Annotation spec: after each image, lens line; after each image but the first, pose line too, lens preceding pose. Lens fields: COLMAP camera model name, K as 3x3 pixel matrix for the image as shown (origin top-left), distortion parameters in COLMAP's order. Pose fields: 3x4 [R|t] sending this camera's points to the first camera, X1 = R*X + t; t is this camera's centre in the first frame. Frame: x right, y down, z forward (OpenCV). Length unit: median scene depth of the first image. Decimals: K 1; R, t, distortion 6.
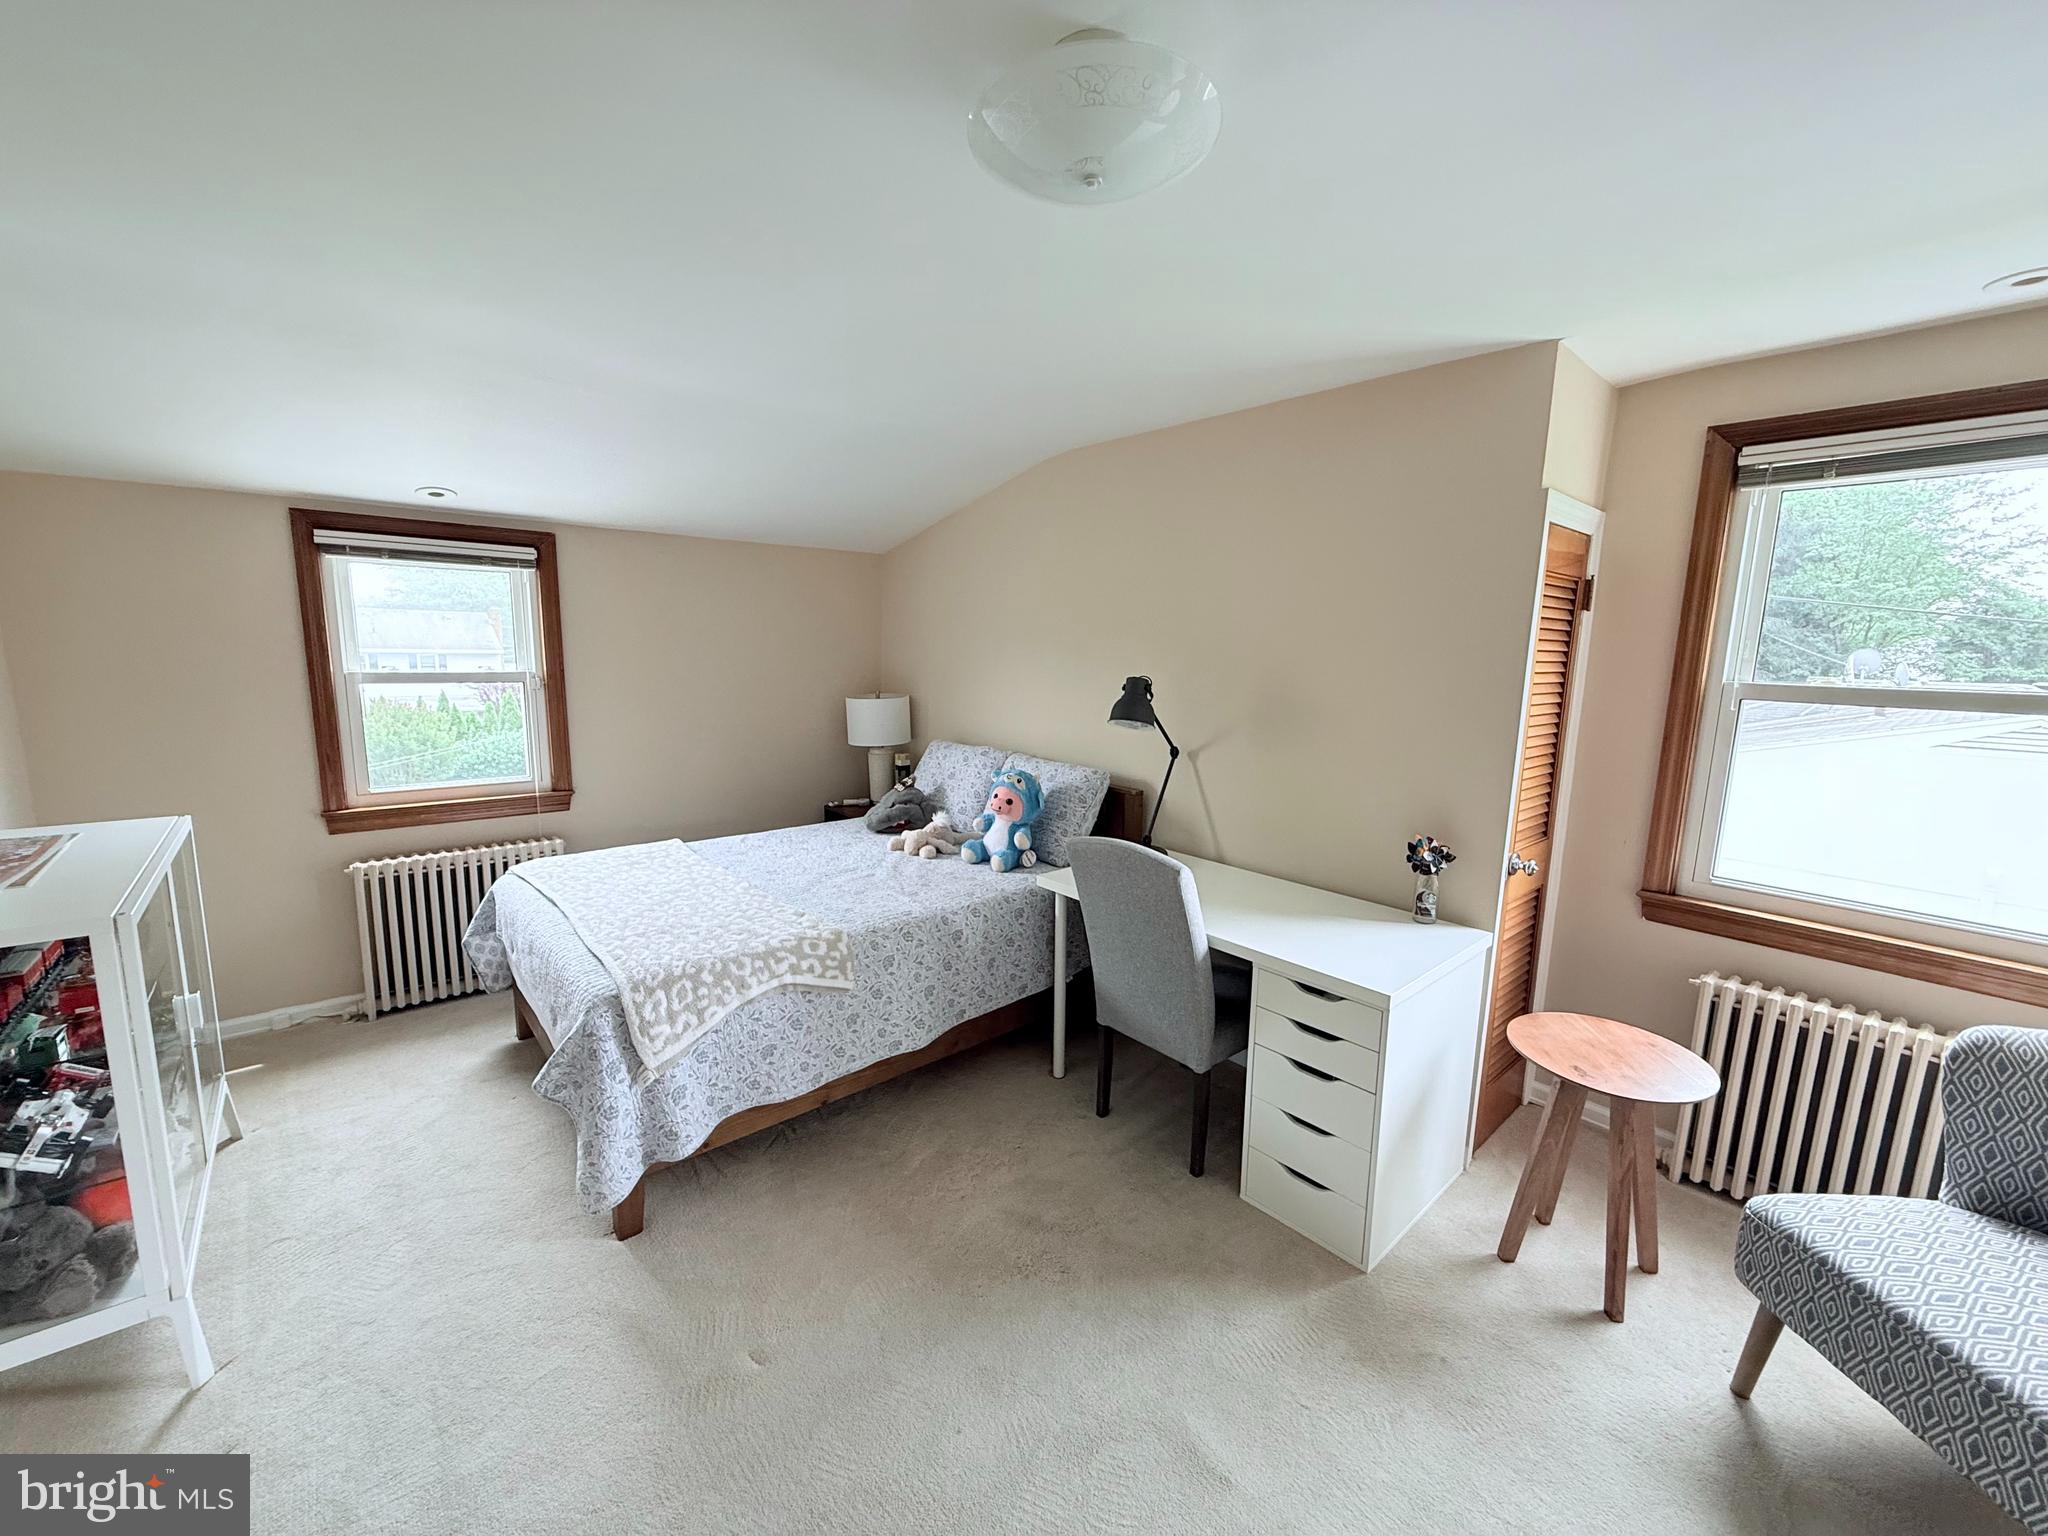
lens RADIAL K [[816.3, 0, 1017.5], [0, 816.3, 770.8], [0, 0, 1]] dist [0.002410, -0.000839]
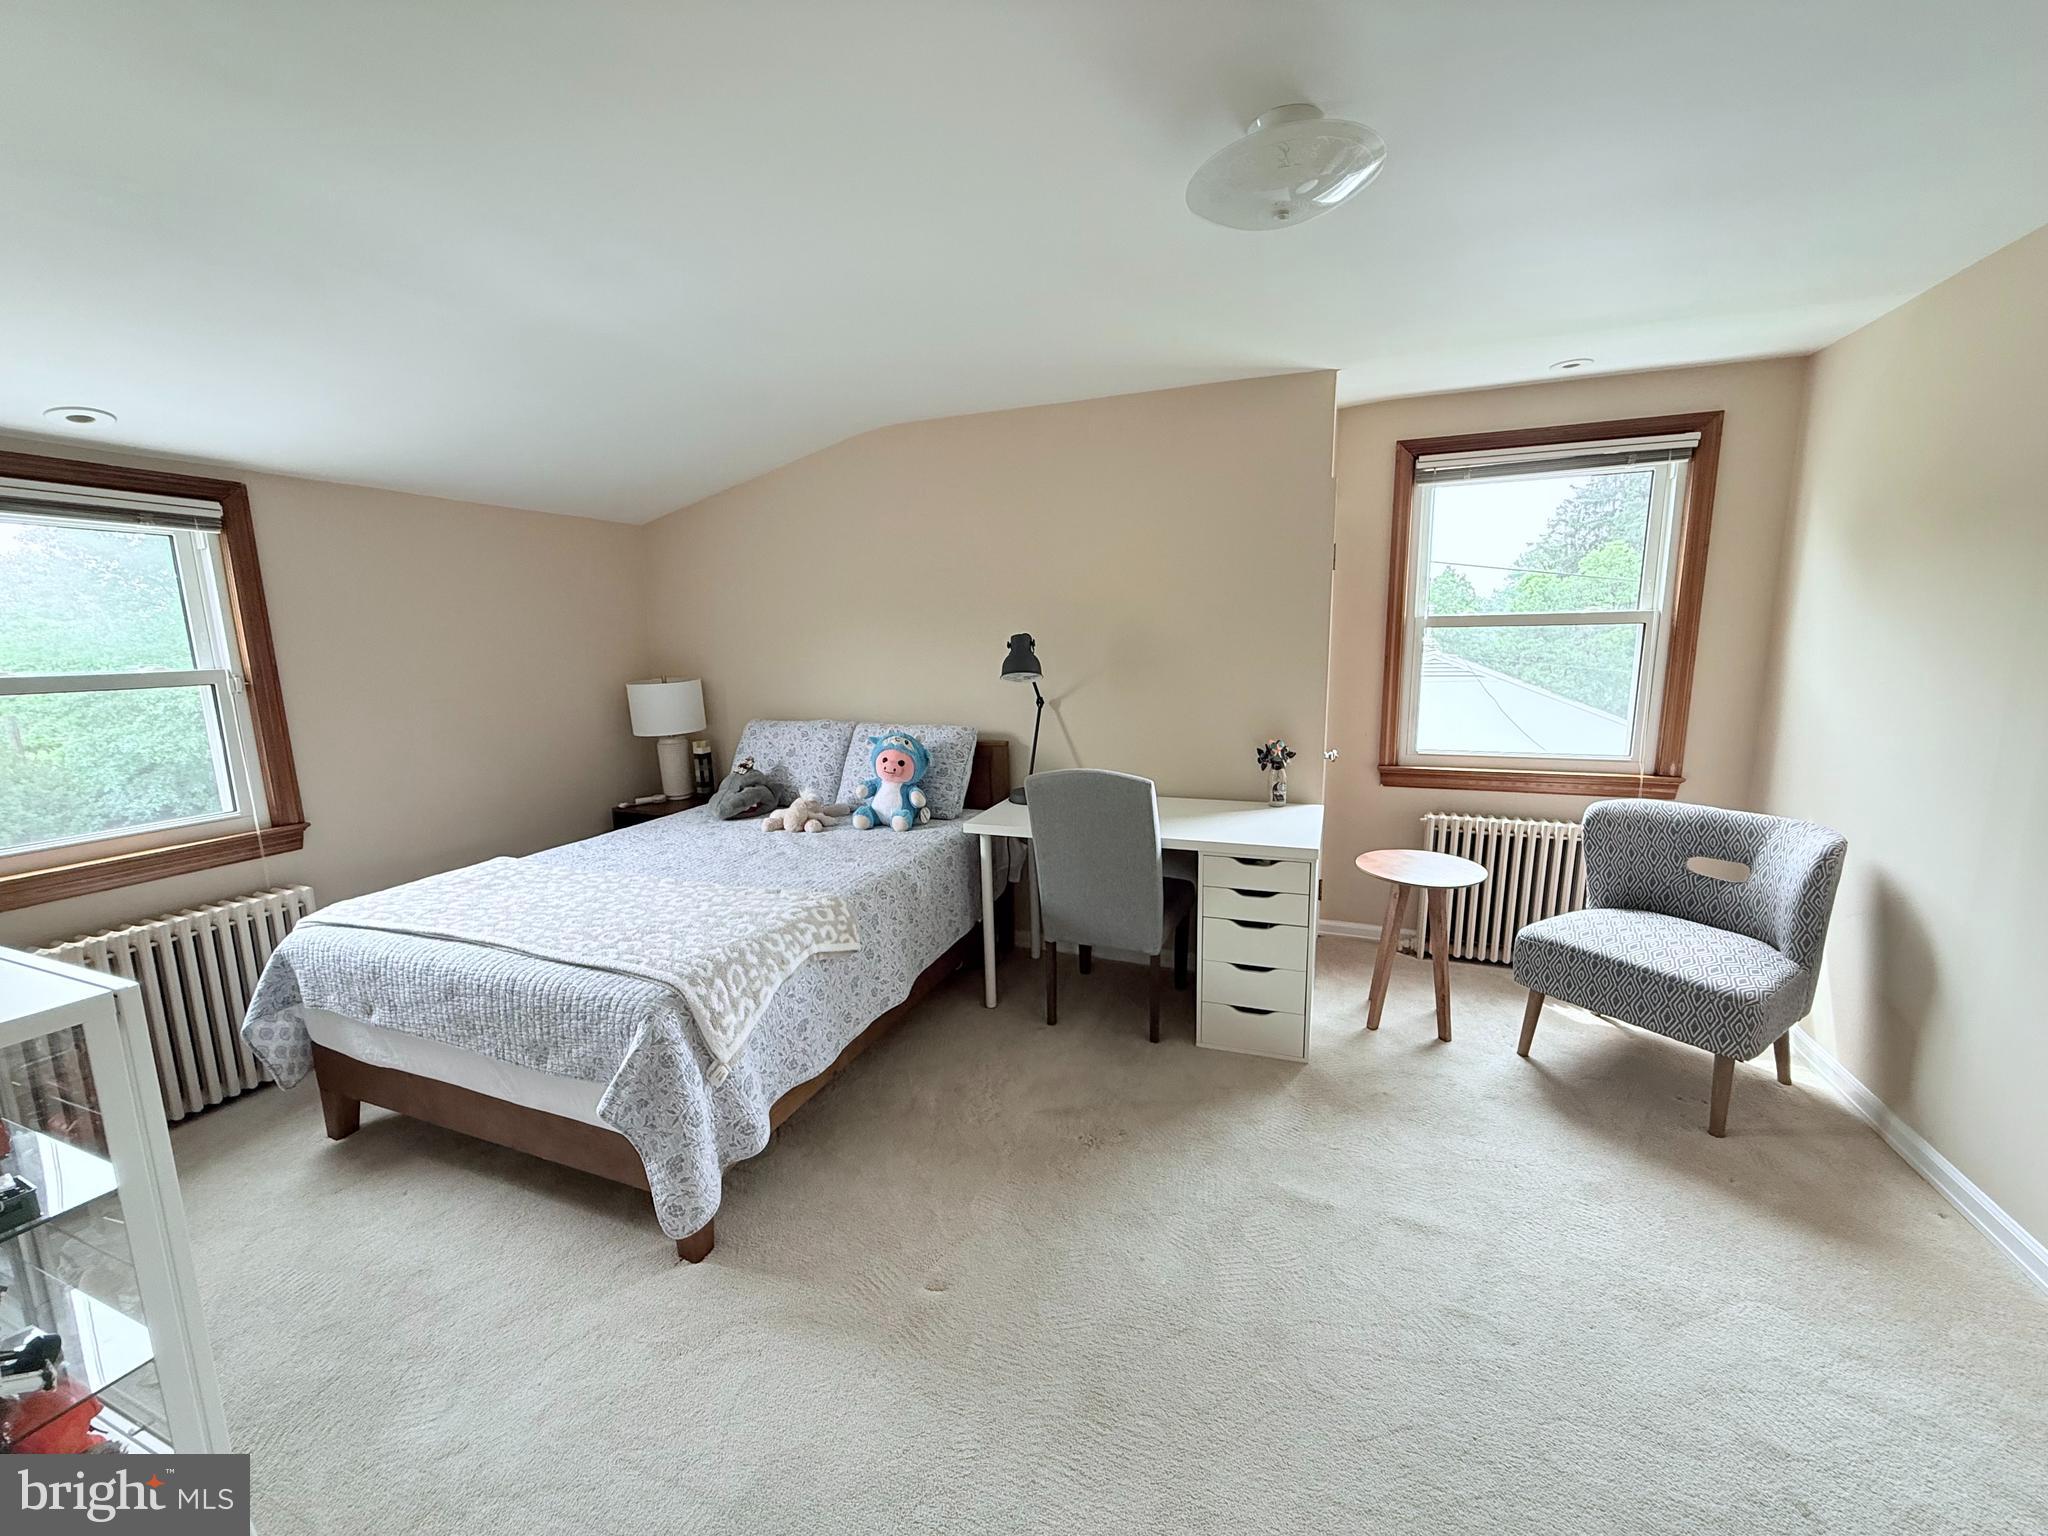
lens RADIAL K [[816.3, 0, 1019.7], [0, 816.3, 770.6], [0, 0, 1]] dist [0.002410, -0.000839]
pose [[0.883877, -0.115907, 0.453130, -0.434262], [0.110807, 0.993119, 0.037891, 0.030748], [-0.454404, 0.016719, 0.890639, 0.015142]]
